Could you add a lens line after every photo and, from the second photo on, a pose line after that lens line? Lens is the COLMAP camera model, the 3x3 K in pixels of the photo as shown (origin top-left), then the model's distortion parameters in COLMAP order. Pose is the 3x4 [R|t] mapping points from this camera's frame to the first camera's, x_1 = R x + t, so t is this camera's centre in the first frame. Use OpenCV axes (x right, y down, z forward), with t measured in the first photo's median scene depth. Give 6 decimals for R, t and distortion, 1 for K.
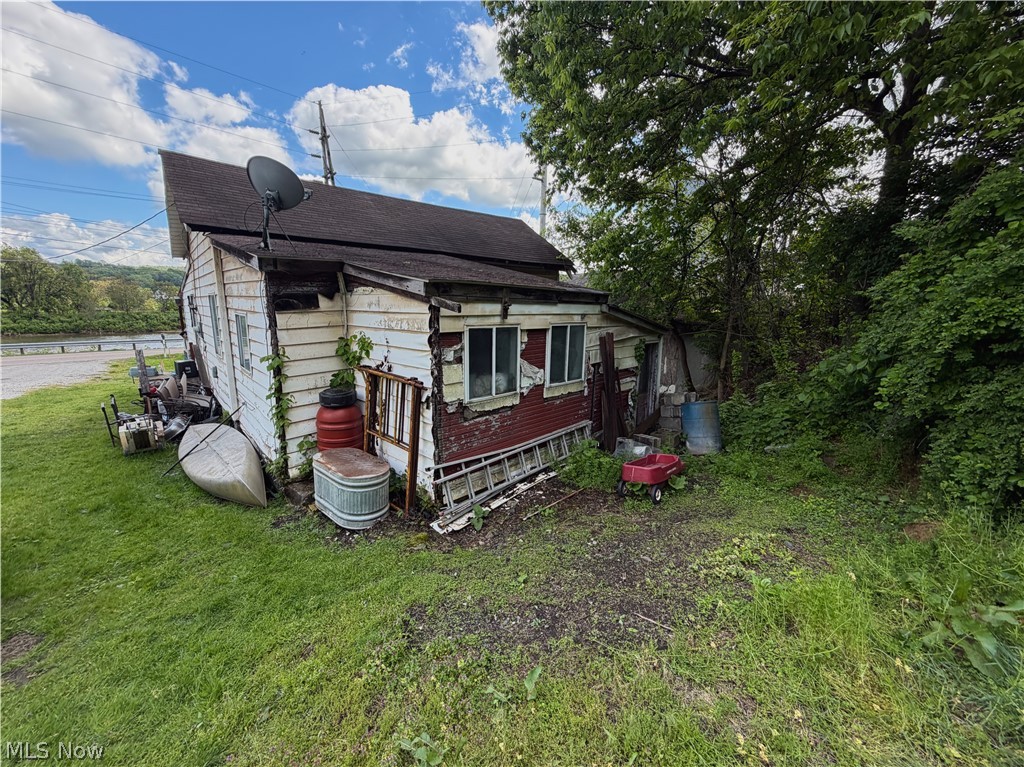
lens RADIAL K [[409.7, 0, 512.0], [0, 409.7, 383.5], [0, 0, 1]] dist [0.000836, 0.000158]
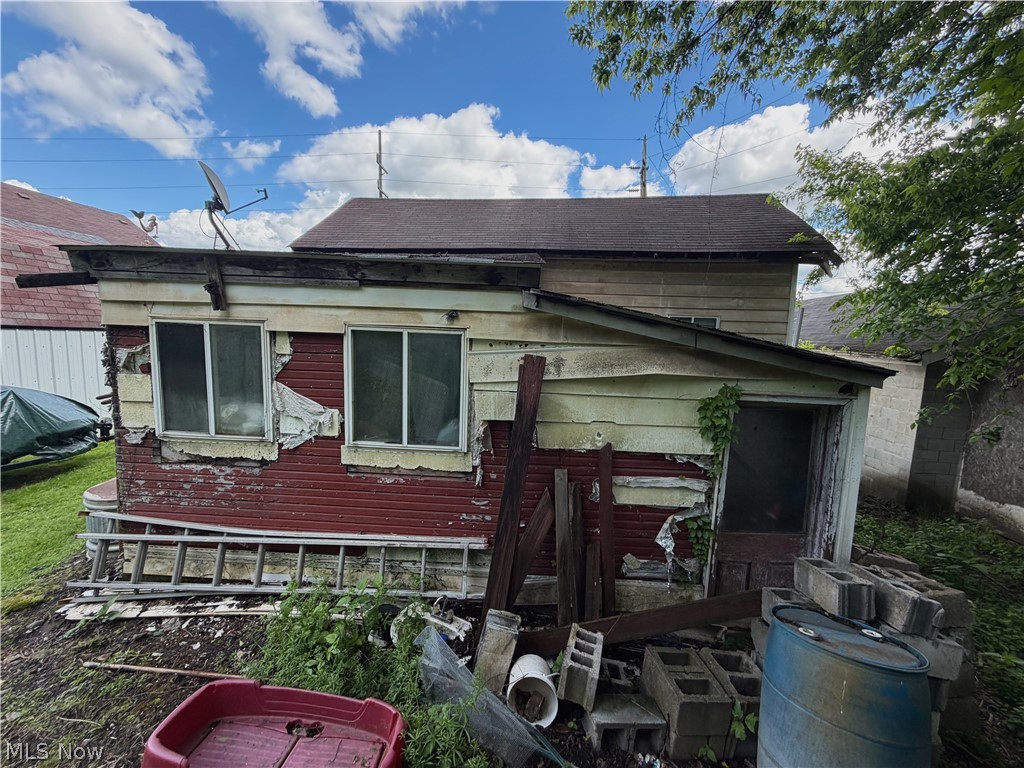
lens RADIAL K [[409.7, 0, 512.0], [0, 409.7, 384.0], [0, 0, 1]] dist [0.000836, 0.000158]
pose [[0.663397, 0.097341, -0.741909, 0.660671], [-0.162324, 0.986613, -0.015699, -0.102497], [0.730449, 0.130844, 0.670317, 0.851853]]
